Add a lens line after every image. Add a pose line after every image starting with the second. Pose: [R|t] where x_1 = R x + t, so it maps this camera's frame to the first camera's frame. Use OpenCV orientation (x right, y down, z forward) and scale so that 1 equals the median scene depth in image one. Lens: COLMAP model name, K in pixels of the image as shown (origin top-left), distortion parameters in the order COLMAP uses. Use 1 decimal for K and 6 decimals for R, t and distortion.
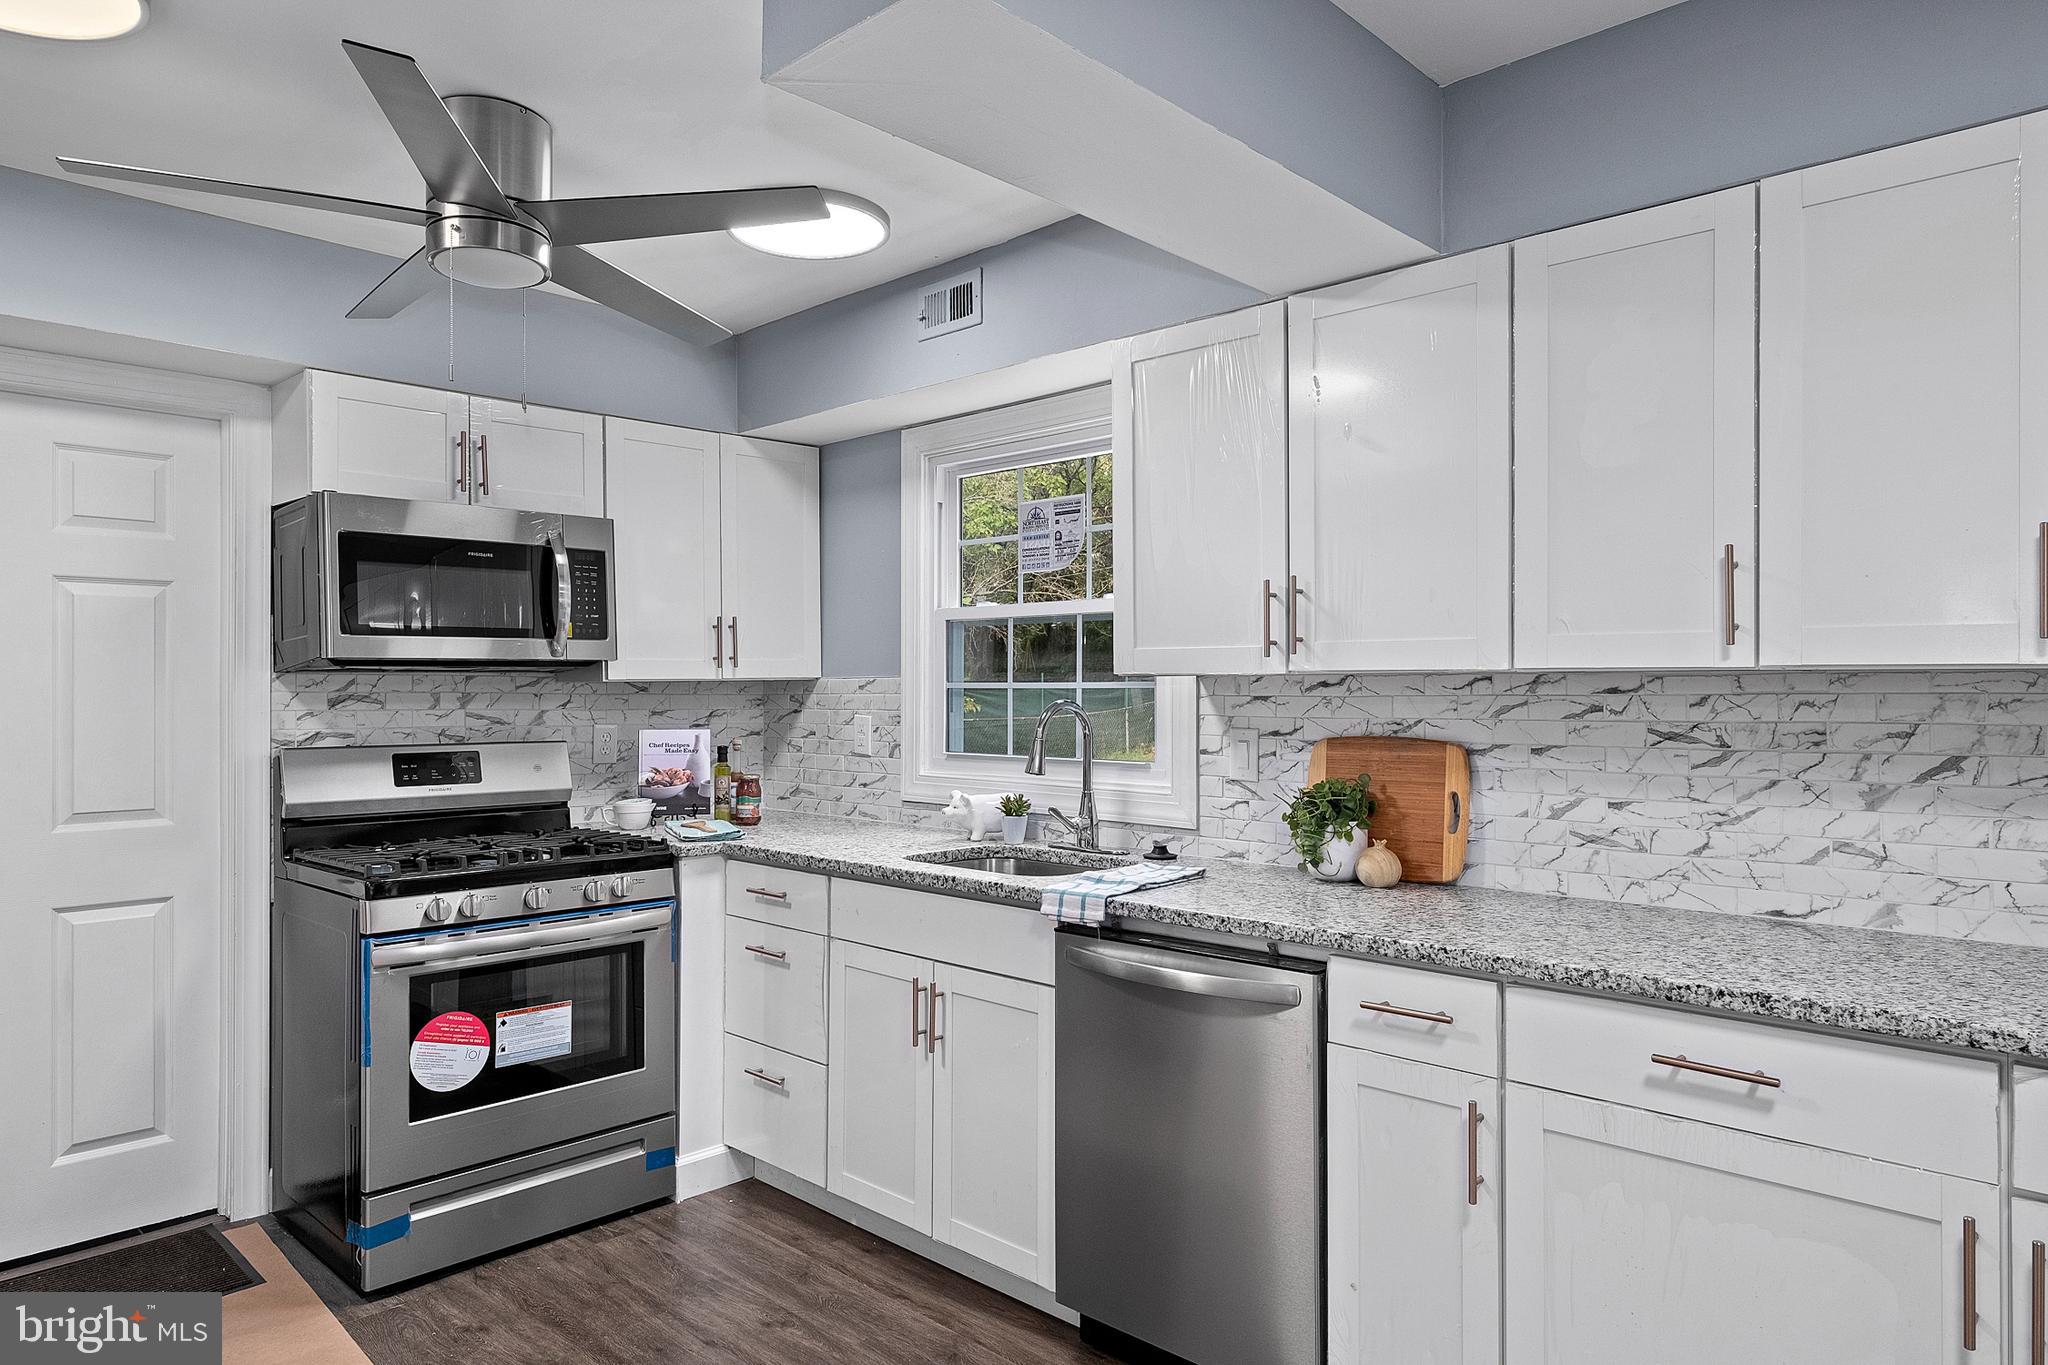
lens RADIAL K [[1253.1, 0, 1015.9], [0, 1253.1, 685.5], [0, 0, 1]] dist [0.001548, -0.000713]
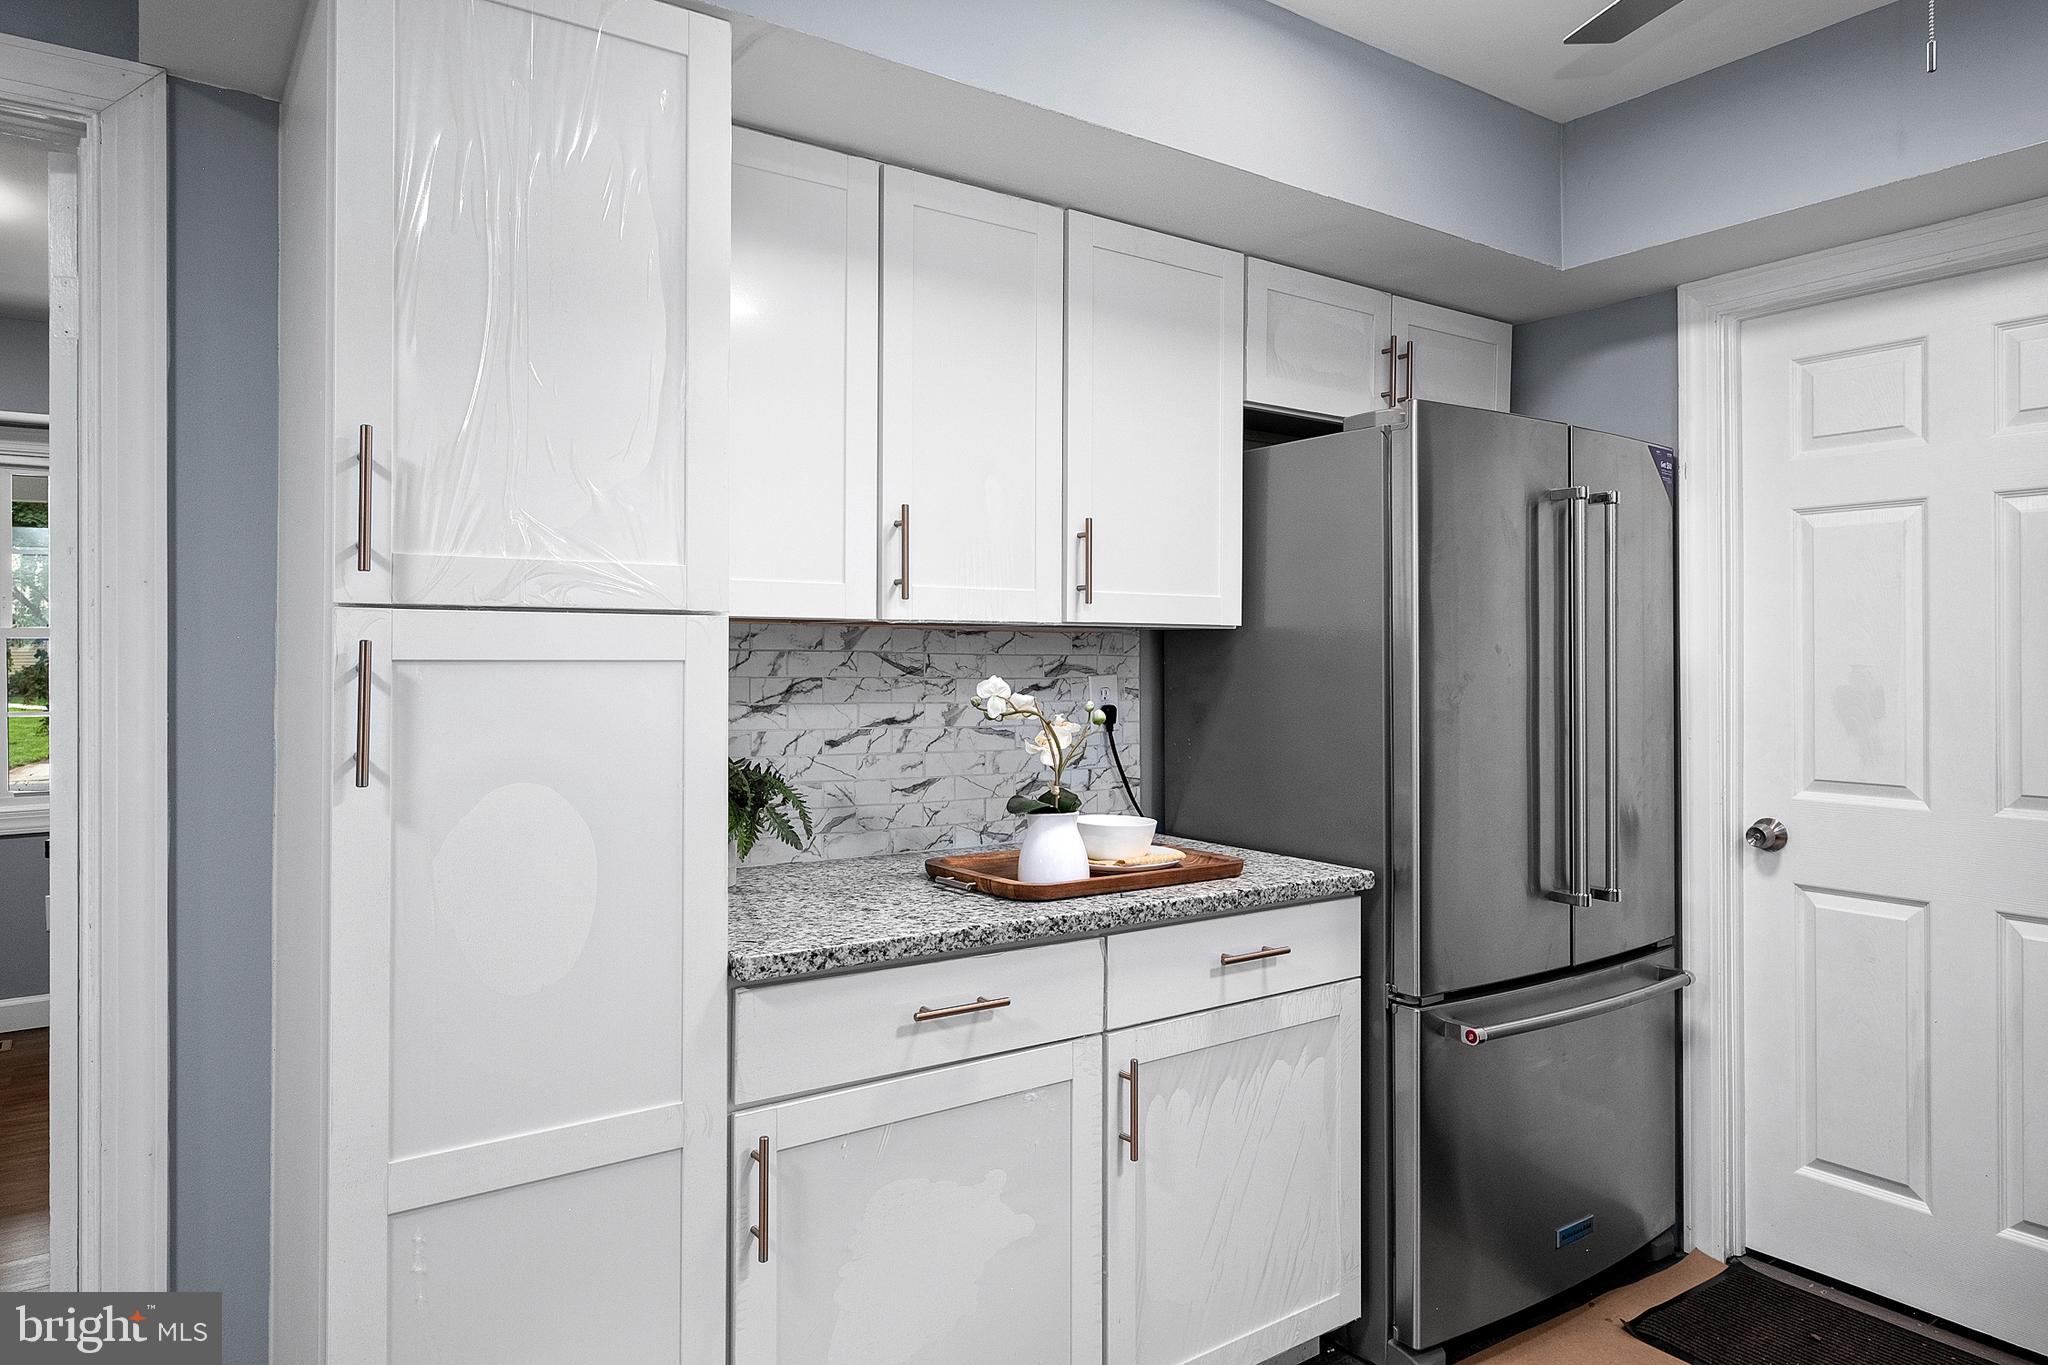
lens RADIAL K [[1253.1, 0, 1011.6], [0, 1253.1, 648.1], [0, 0, 1]] dist [0.001548, -0.000713]
pose [[-0.187351, 0.002128, -0.982291, 0.135936], [0.007893, 0.999969, 0.000661, 0.006046], [0.982261, -0.007629, -0.187362, 0.562961]]
